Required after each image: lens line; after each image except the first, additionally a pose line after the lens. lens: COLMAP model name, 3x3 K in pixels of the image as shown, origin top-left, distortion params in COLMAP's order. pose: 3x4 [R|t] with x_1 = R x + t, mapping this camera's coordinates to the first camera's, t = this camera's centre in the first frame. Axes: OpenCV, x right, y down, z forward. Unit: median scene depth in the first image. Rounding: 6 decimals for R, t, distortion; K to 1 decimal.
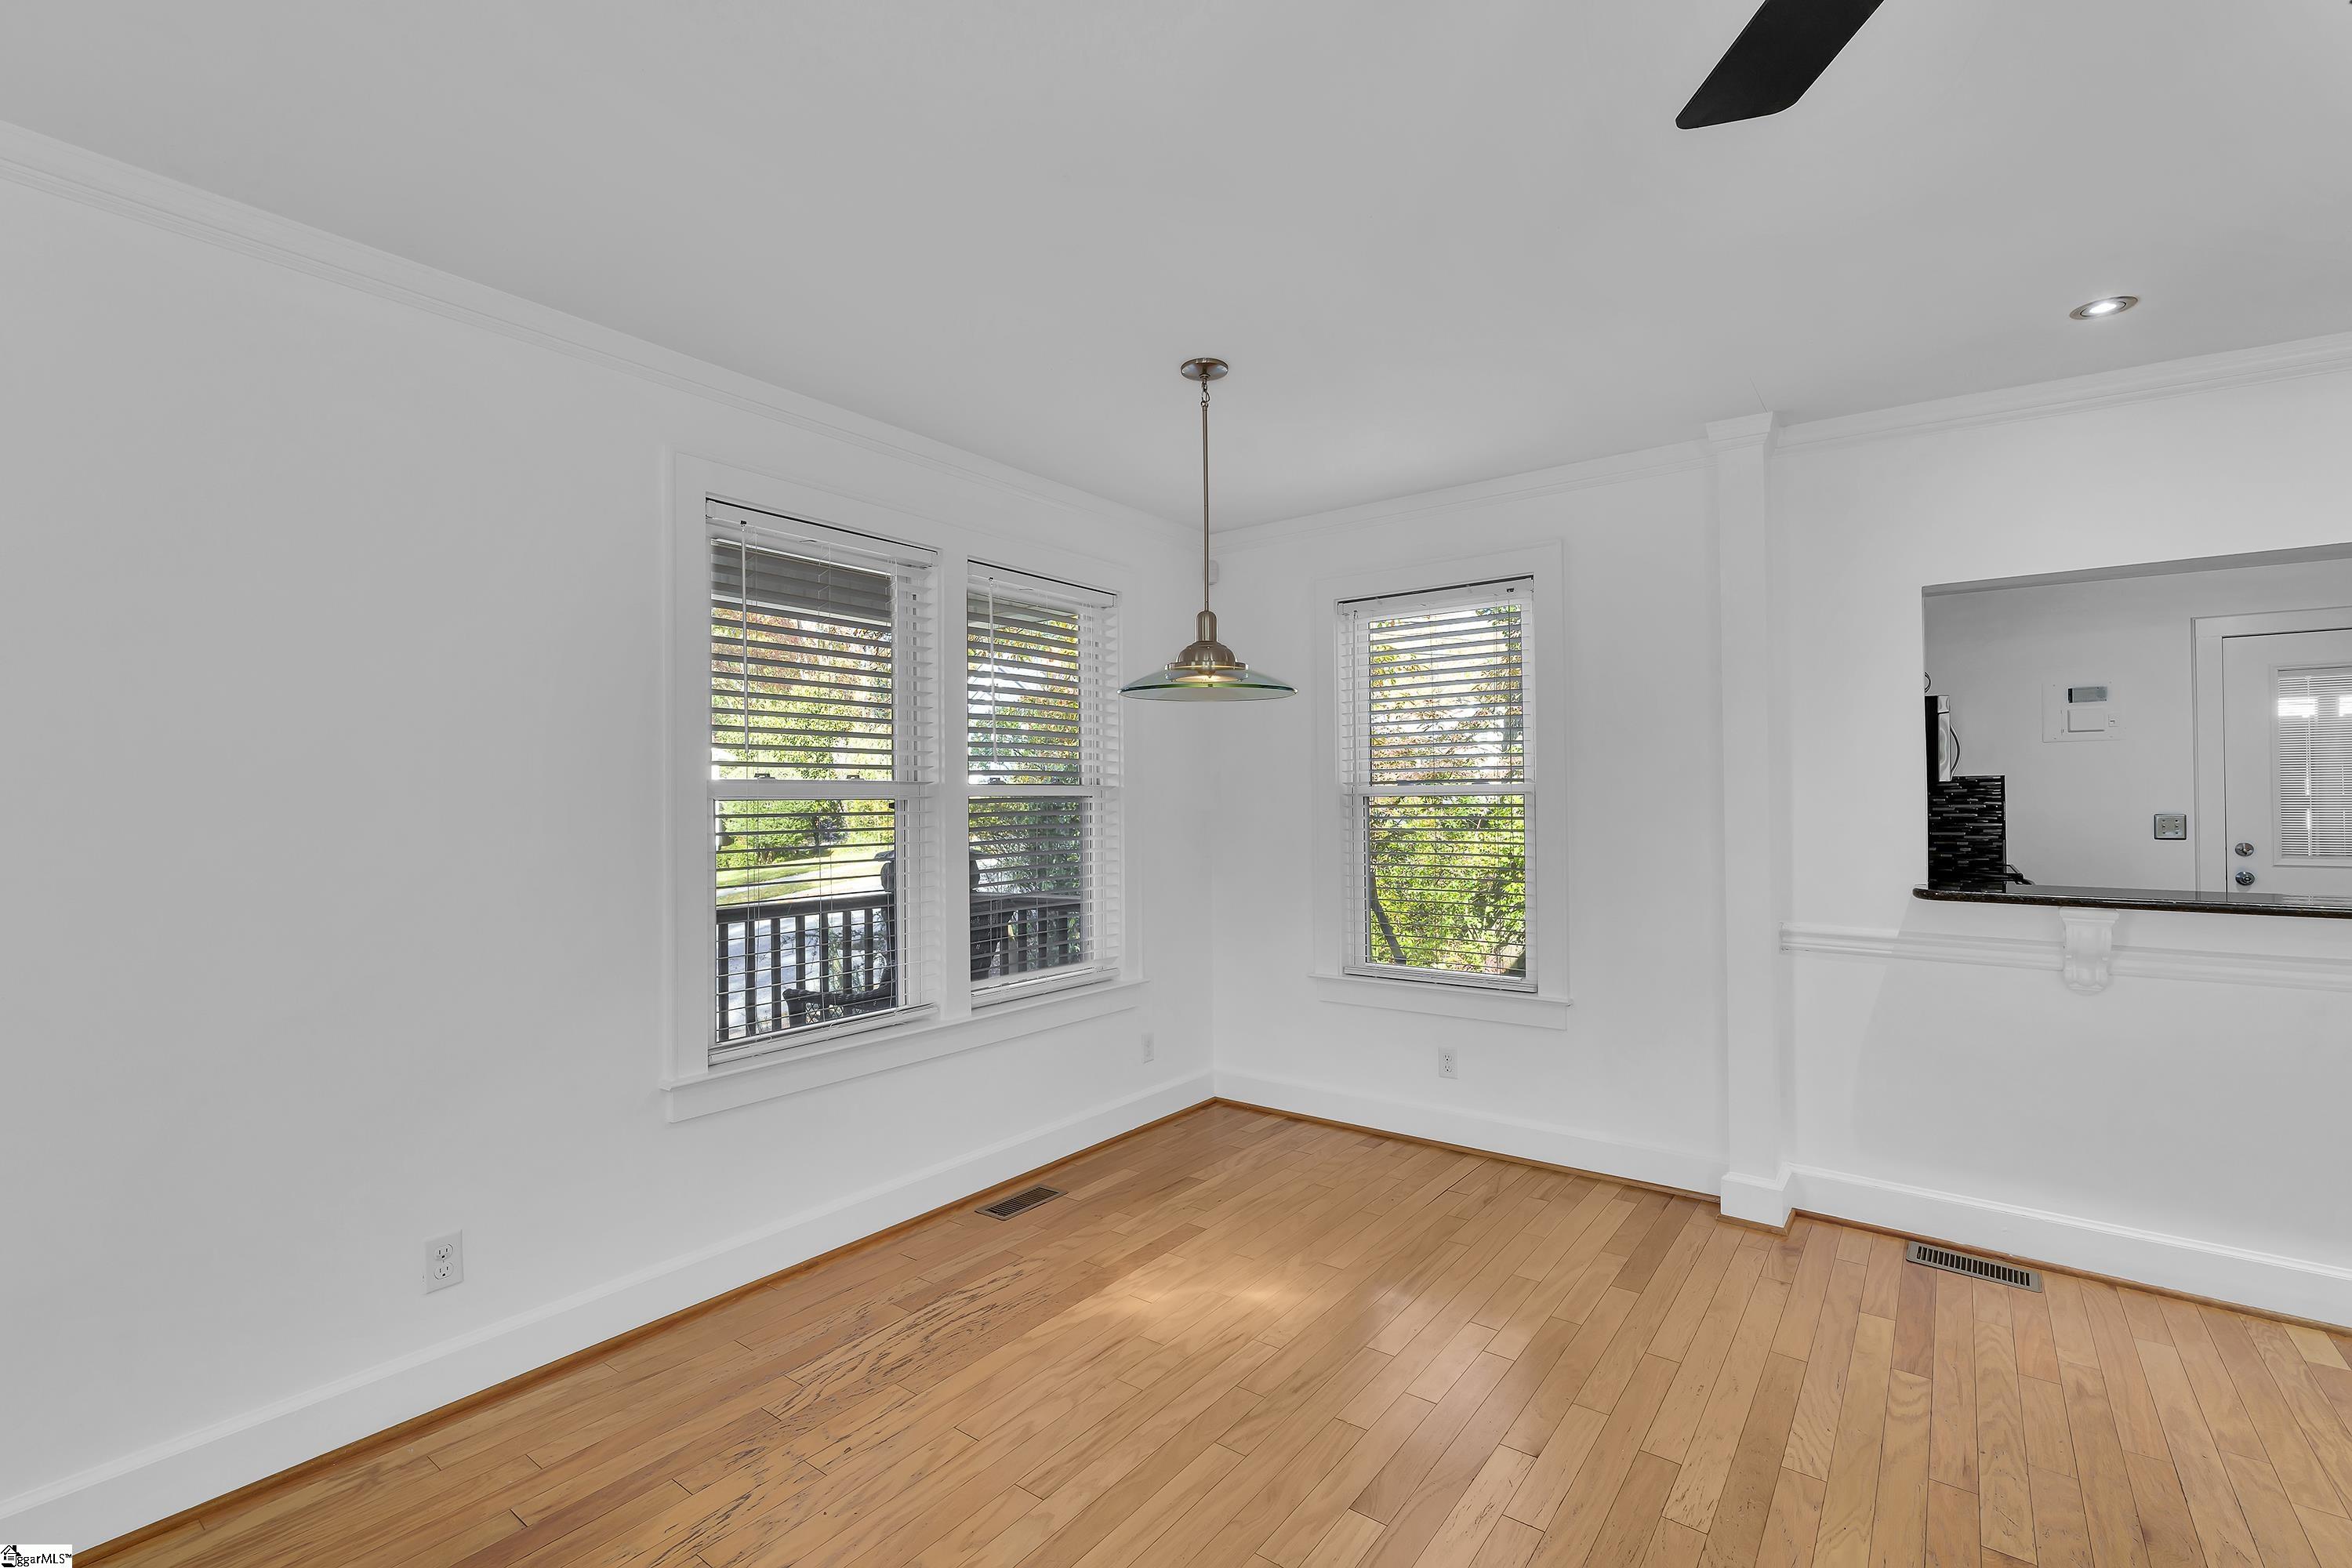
lens RADIAL K [[1045.5, 0, 1177.1], [0, 1045.5, 787.8], [0, 0, 1]] dist [-0.003033, 0.000168]
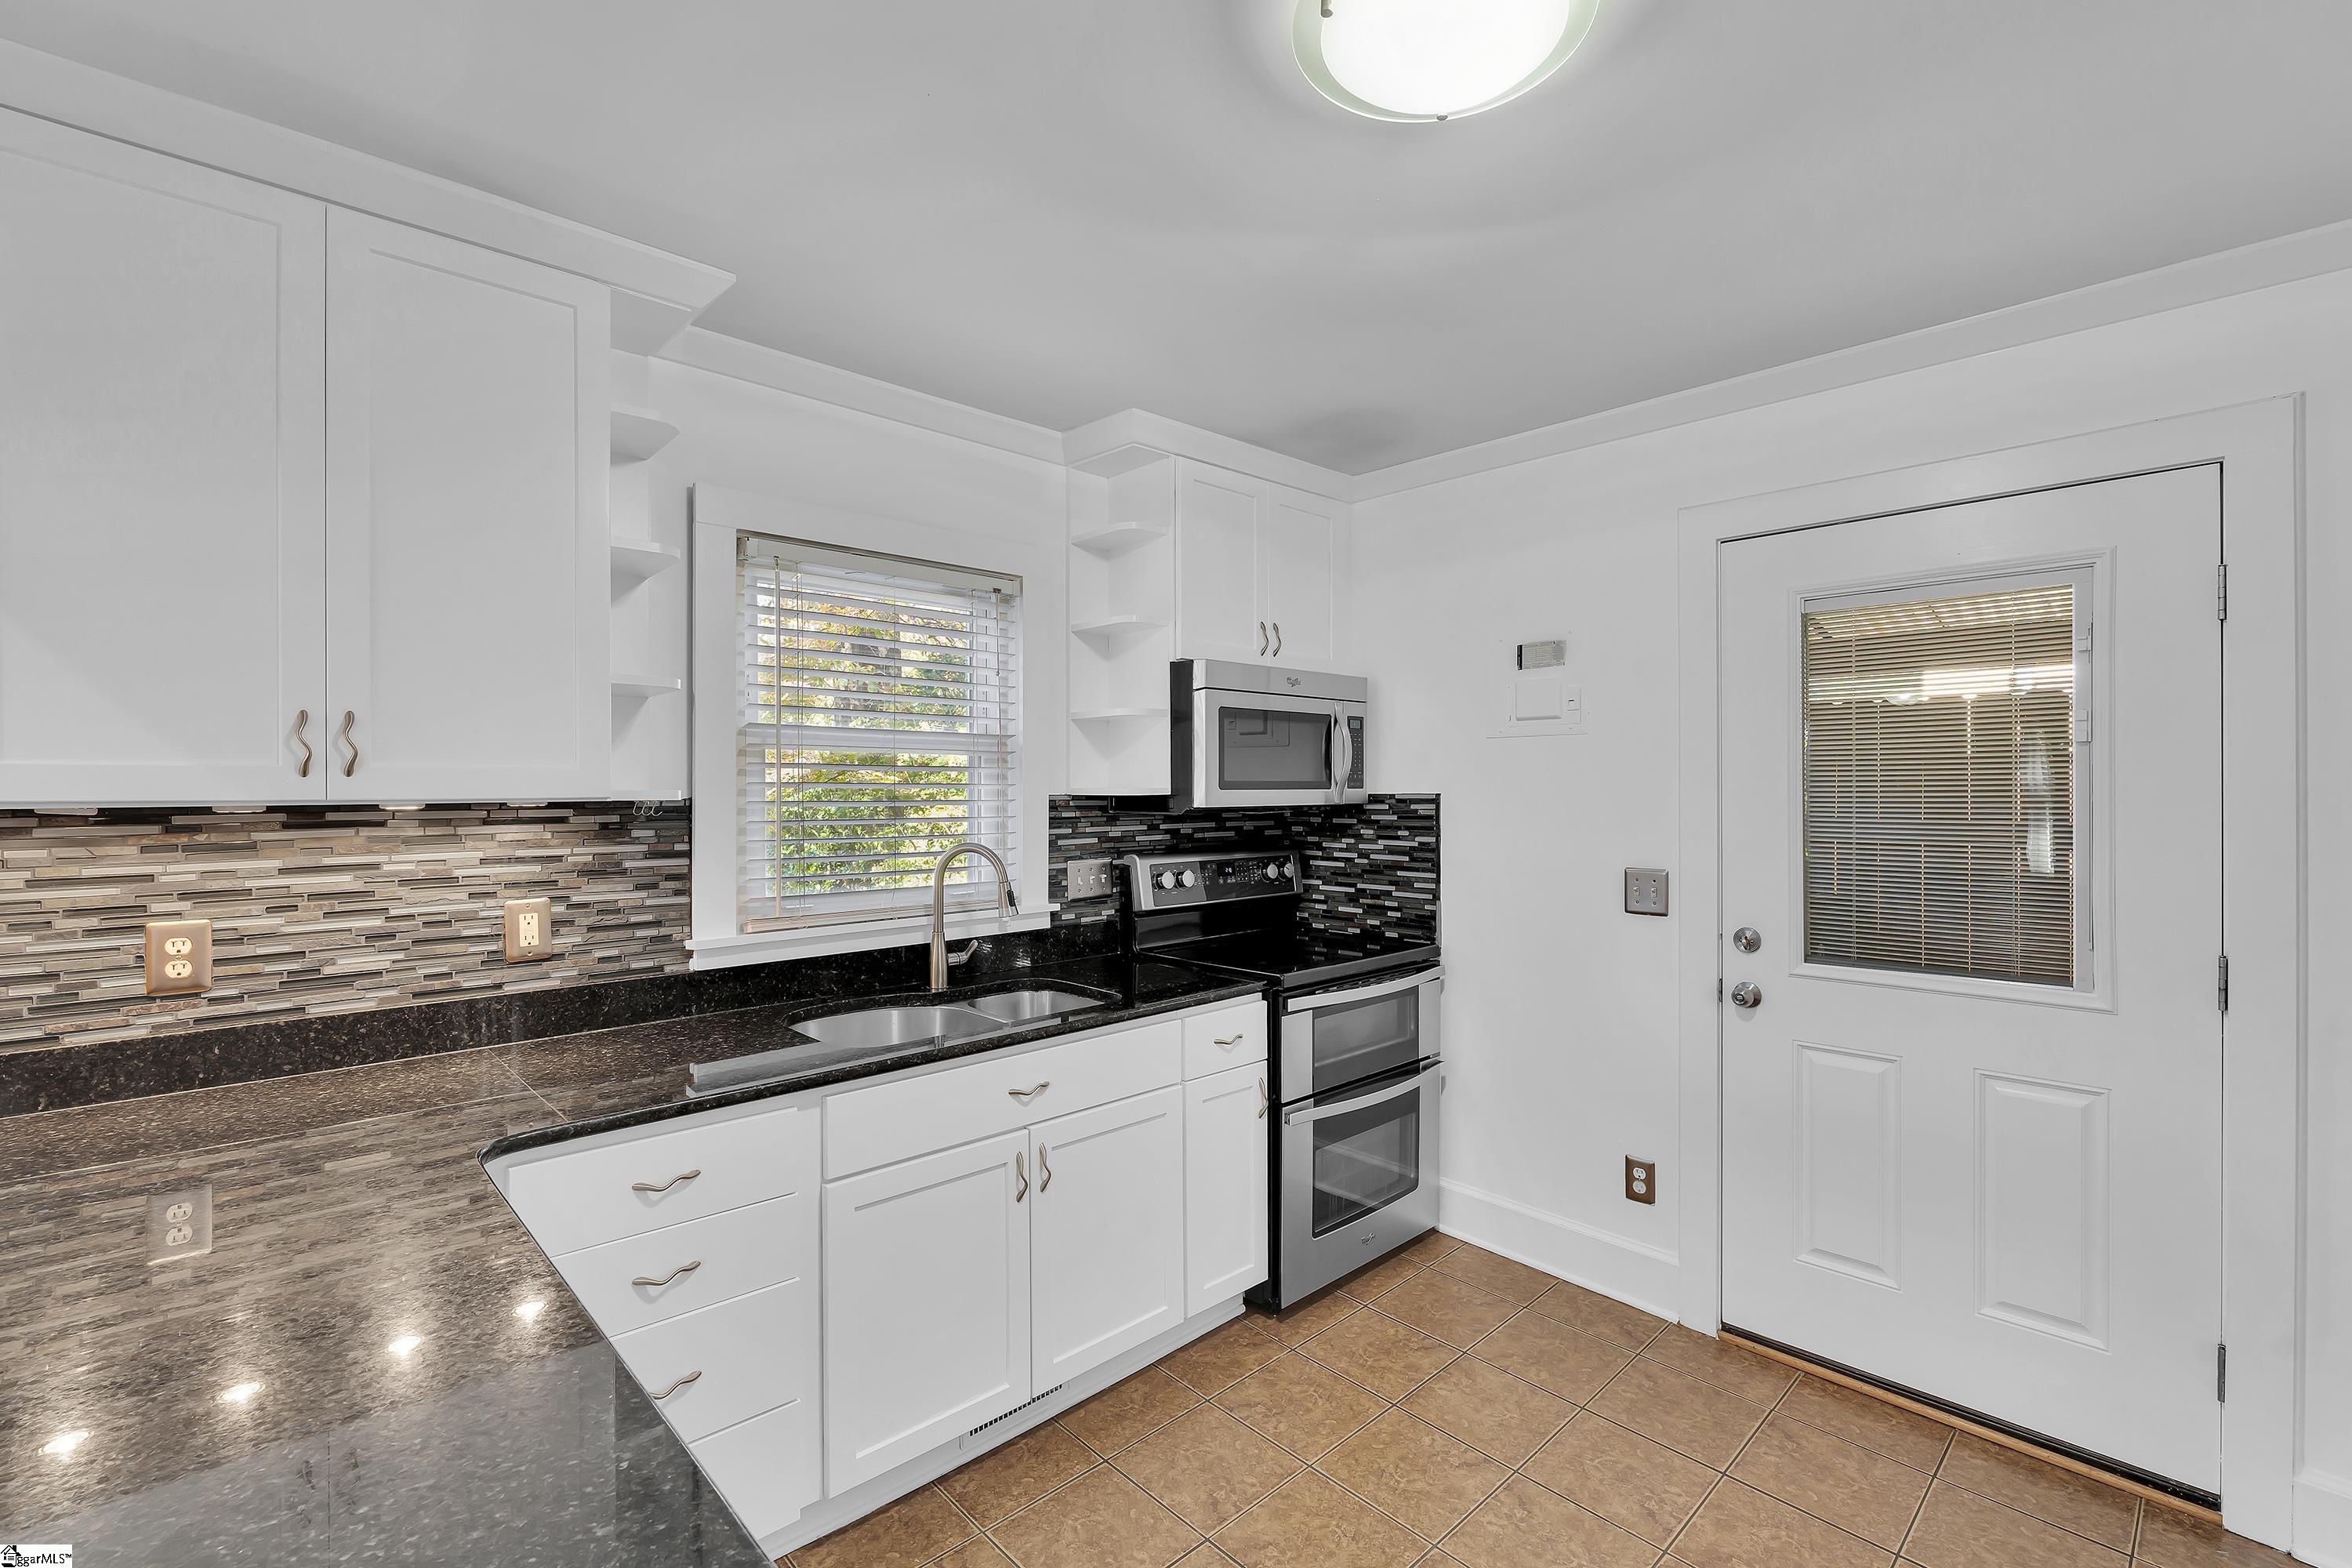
lens RADIAL K [[1045.5, 0, 1177.1], [0, 1045.5, 787.8], [0, 0, 1]] dist [-0.003033, 0.000168]
pose [[0.987088, 0.000464, -0.160177, 1.429855], [0.000793, 0.999969, 0.007783, -0.038040], [0.160176, -0.007810, 0.987058, 0.740758]]
